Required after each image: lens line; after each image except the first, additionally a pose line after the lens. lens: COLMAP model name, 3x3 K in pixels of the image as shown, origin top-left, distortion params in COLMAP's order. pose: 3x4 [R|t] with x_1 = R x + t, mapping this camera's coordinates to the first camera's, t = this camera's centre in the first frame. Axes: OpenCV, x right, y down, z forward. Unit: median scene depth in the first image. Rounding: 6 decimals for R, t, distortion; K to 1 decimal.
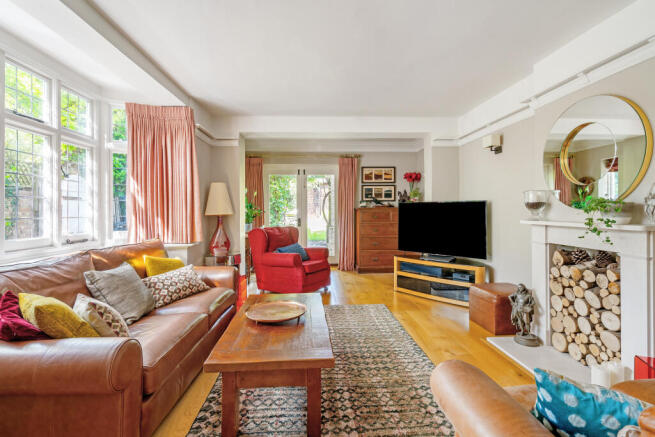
lens RADIAL K [[299.7, 0, 327.7], [0, 299.7, 213.3], [0, 0, 1]] dist [-0.016940, -0.000105]
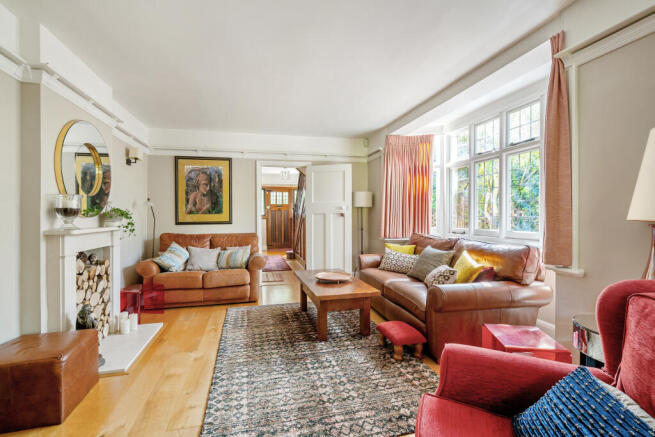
lens RADIAL K [[299.7, 0, 327.1], [0, 299.7, 215.8], [0, 0, 1]] dist [-0.016940, -0.000105]
pose [[-0.981053, 0.007688, -0.193585, 0.140044], [0.001910, 0.999548, 0.030014, -0.043604], [0.193728, 0.029075, -0.980624, 2.065695]]
